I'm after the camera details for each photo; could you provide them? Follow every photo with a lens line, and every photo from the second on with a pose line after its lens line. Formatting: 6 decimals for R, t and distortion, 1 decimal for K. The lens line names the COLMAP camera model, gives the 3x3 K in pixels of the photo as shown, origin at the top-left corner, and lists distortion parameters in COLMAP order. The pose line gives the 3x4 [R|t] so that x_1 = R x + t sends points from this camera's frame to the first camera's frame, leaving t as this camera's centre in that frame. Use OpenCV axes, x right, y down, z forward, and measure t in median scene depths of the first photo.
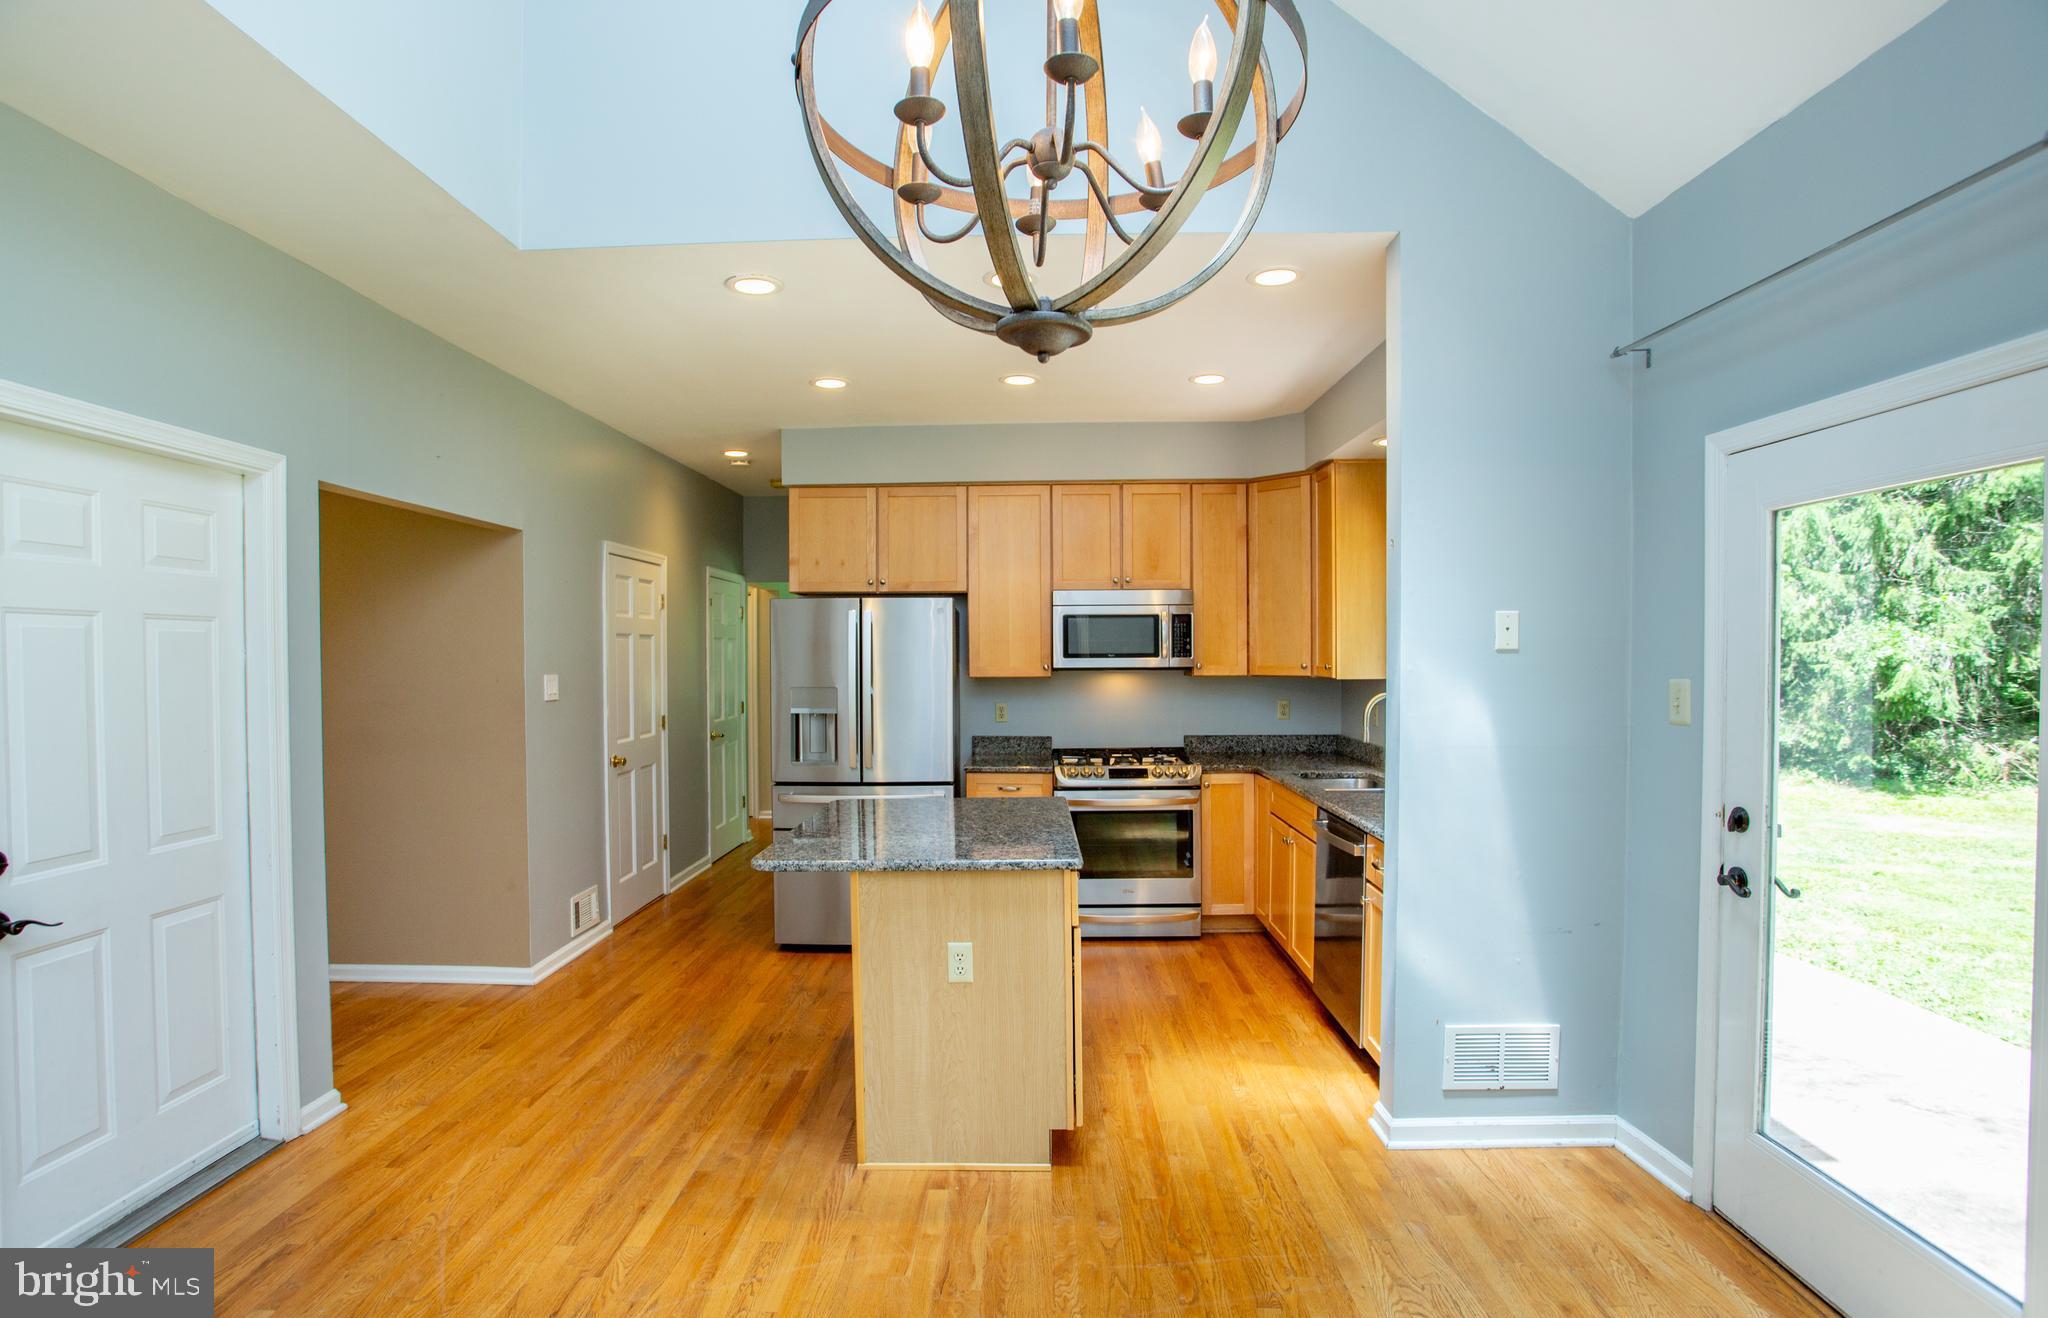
lens RADIAL K [[988.6, 0, 1014.5], [0, 988.6, 678.7], [0, 0, 1]] dist [-0.052592, 0.005184]
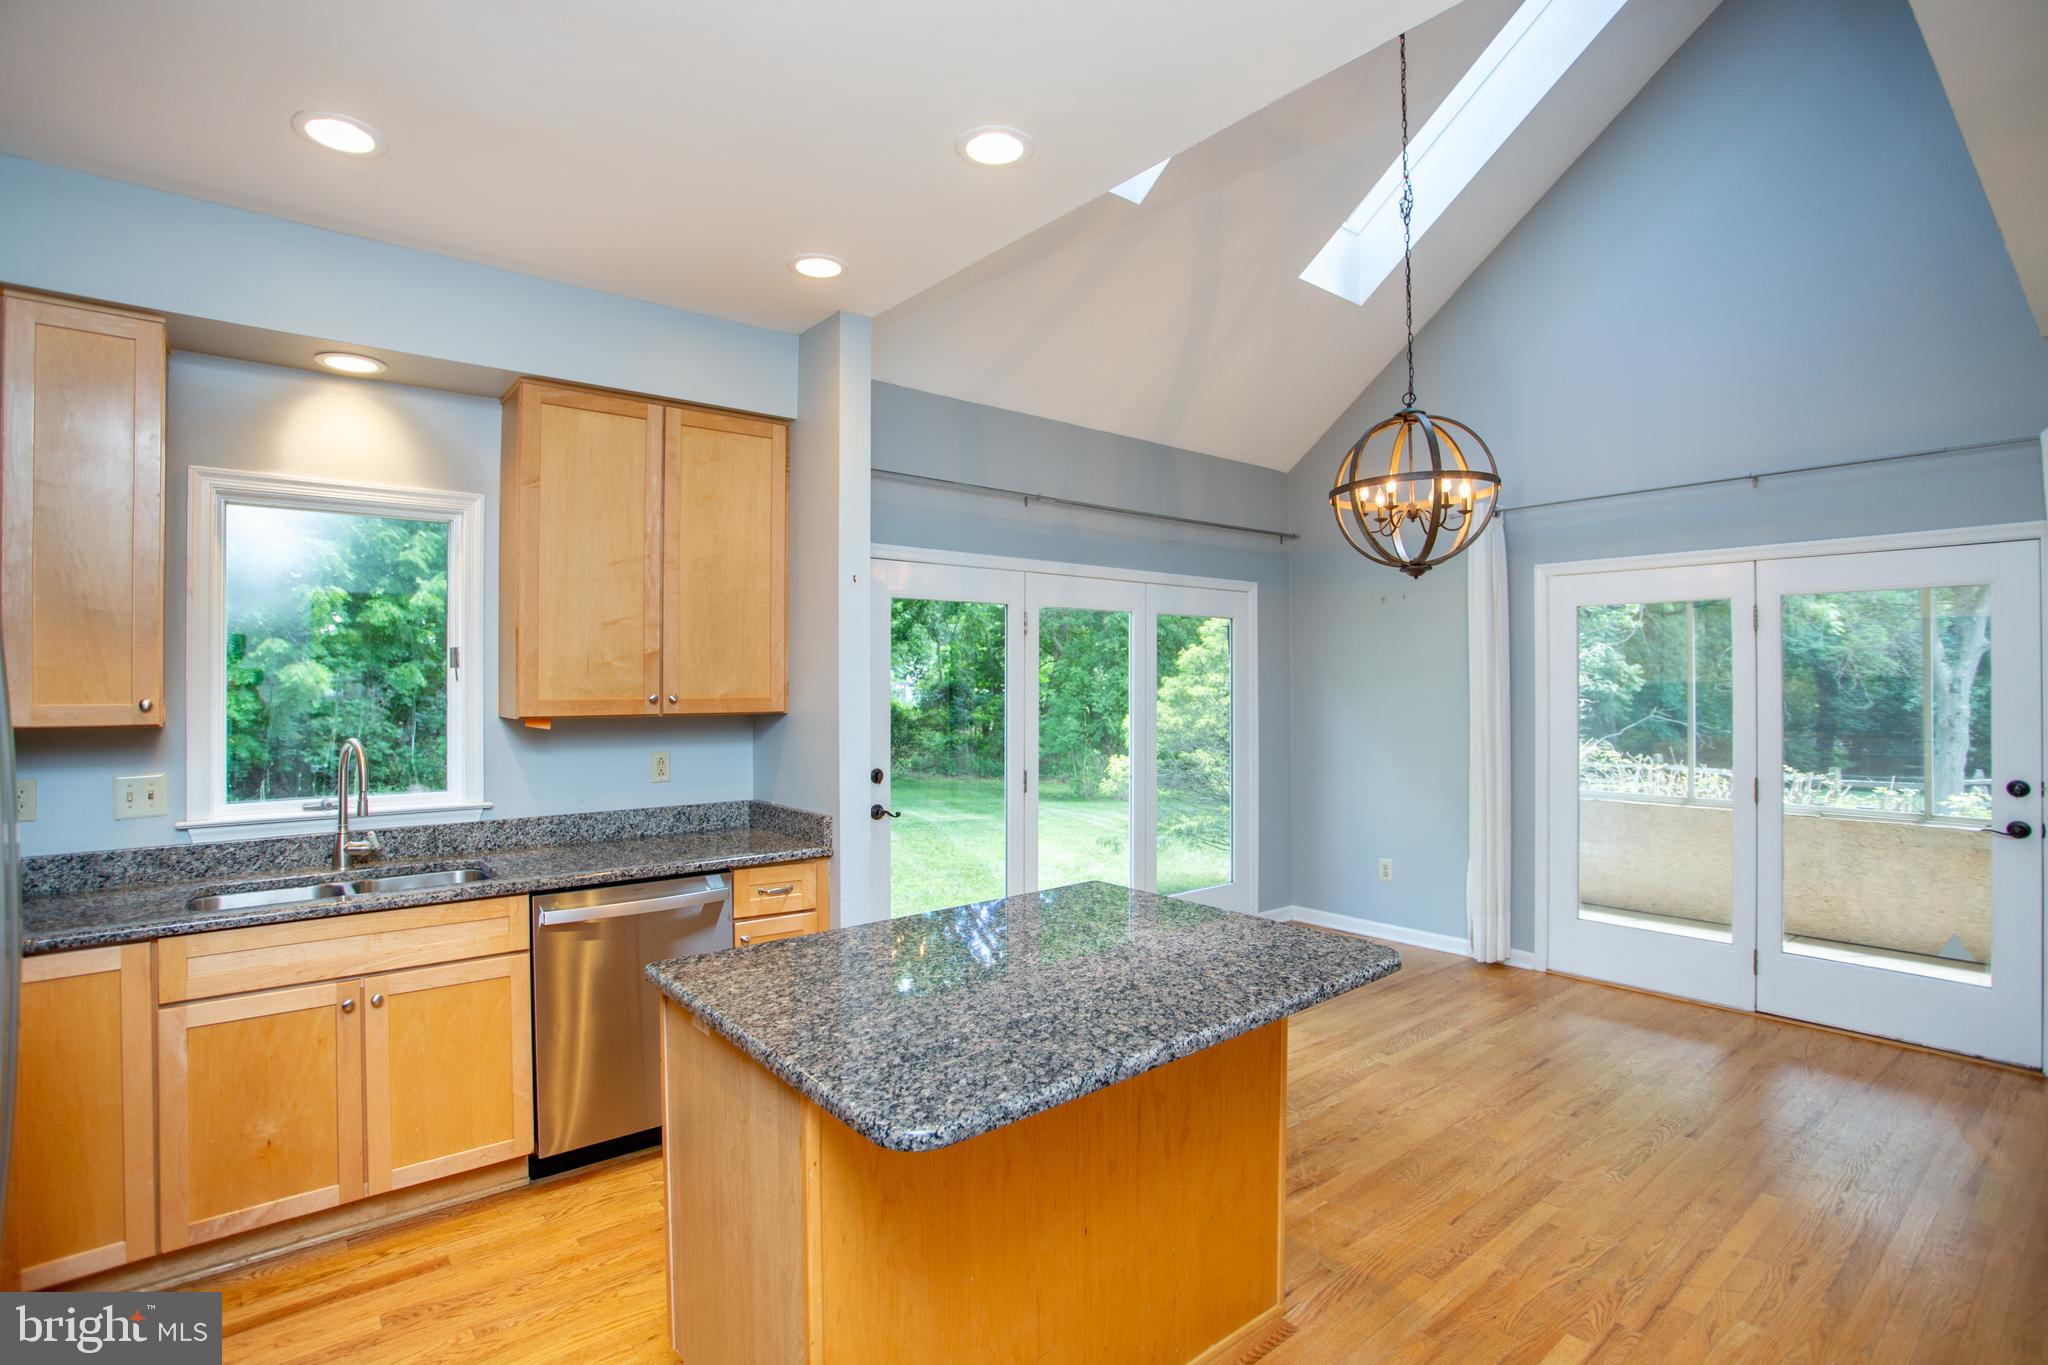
lens RADIAL K [[990.6, 0, 1005.7], [0, 990.6, 666.9], [0, 0, 1]] dist [-0.069002, 0.024671]
pose [[-0.644433, 0.015814, 0.764497, -0.516033], [0.025701, 0.999669, 0.000987, -0.029165], [-0.764229, 0.020284, -0.644626, 1.376693]]
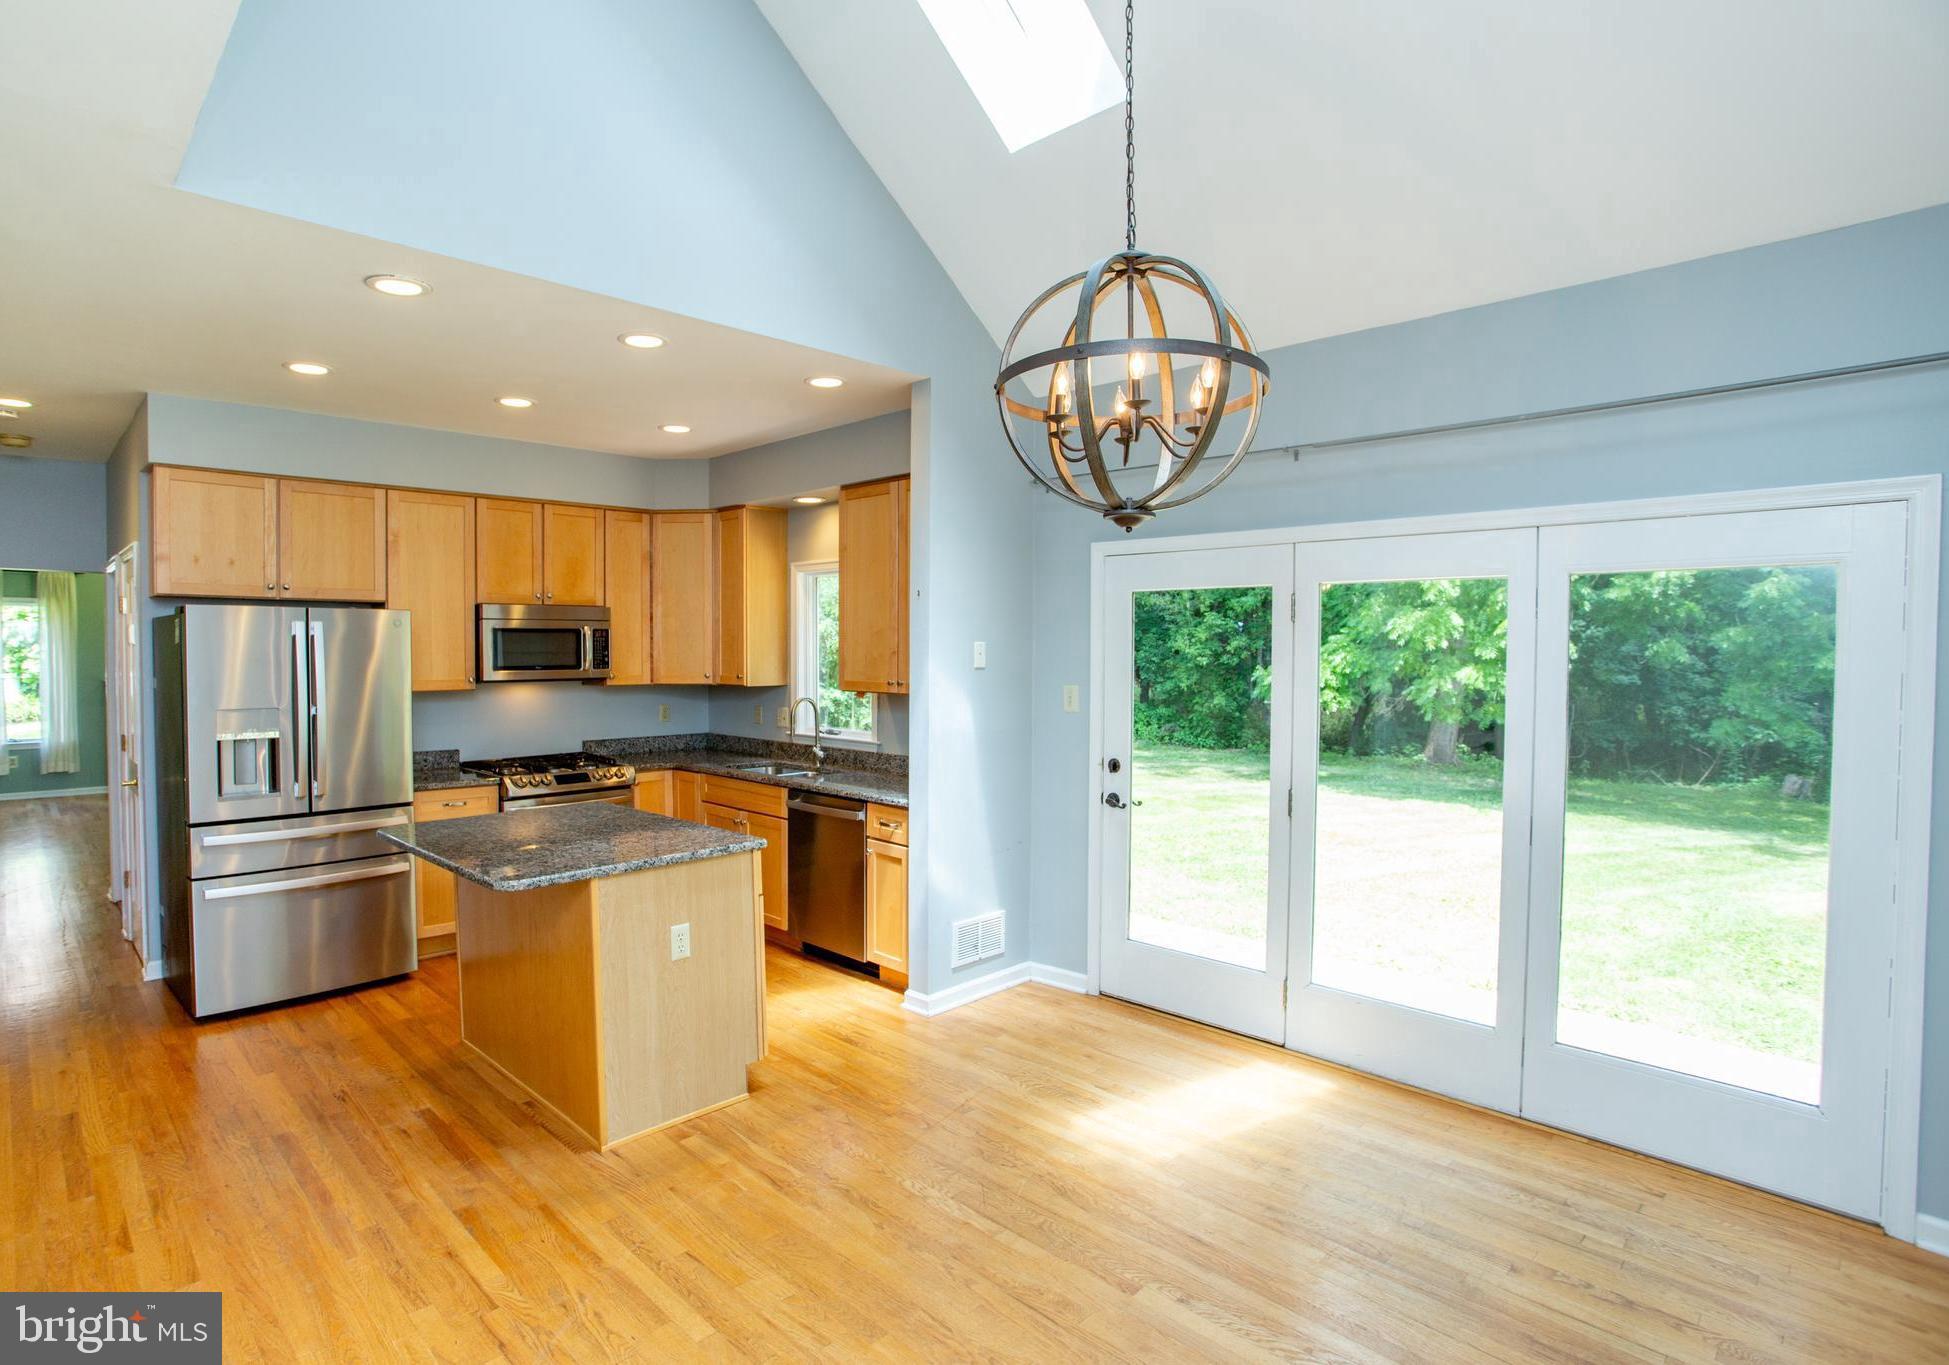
lens RADIAL K [[989.7, 0, 913.6], [0, 989.7, 665.4], [0, 0, 1]] dist [-0.050601, 0.011432]
pose [[0.705540, -0.007037, 0.708635, -0.556780], [0.014786, 0.999879, -0.004792, -0.023305], [-0.708516, 0.013859, 0.705559, -0.015207]]
